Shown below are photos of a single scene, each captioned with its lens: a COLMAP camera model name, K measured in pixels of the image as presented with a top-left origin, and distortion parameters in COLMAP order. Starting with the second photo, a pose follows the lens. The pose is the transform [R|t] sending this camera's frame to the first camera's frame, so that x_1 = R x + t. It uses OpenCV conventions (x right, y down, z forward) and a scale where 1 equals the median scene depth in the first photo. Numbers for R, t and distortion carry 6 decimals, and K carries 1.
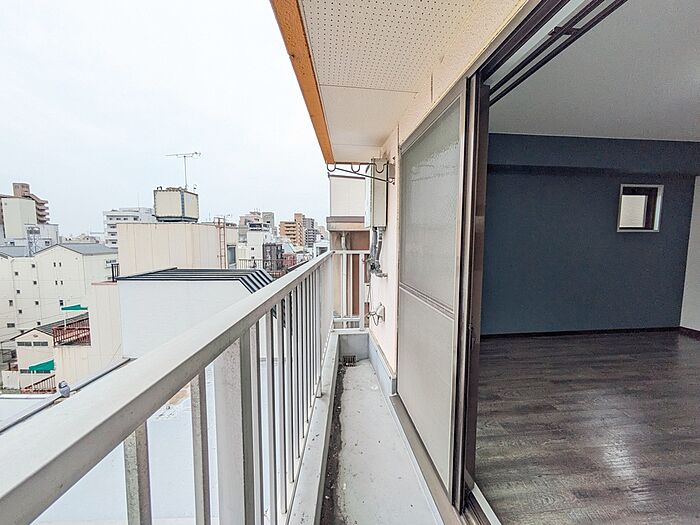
lens RADIAL K [[276.6, 0, 352.4], [0, 276.6, 261.8], [0, 0, 1]] dist [0.000084, 0.003104]
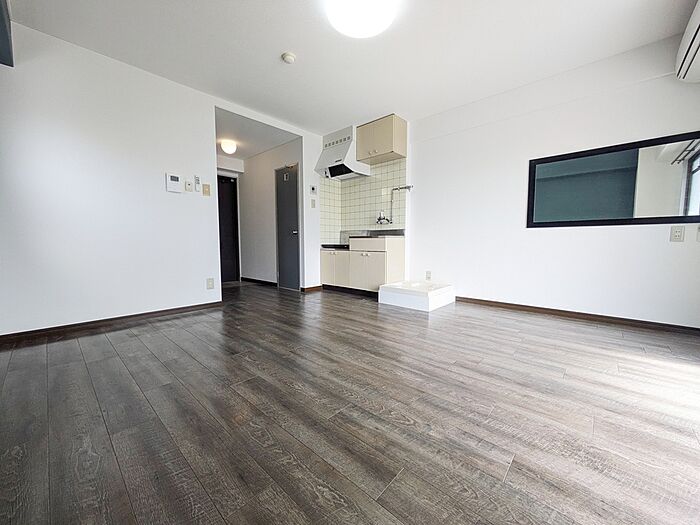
lens RADIAL K [[276.6, 0, 352.4], [0, 276.6, 261.8], [0, 0, 1]] dist [0.000084, 0.003104]
pose [[-0.661282, -0.057145, 0.747958, 0.394621], [0.060782, 0.989734, 0.129356, 0.076877], [-0.747671, 0.131003, -0.651020, 0.997853]]
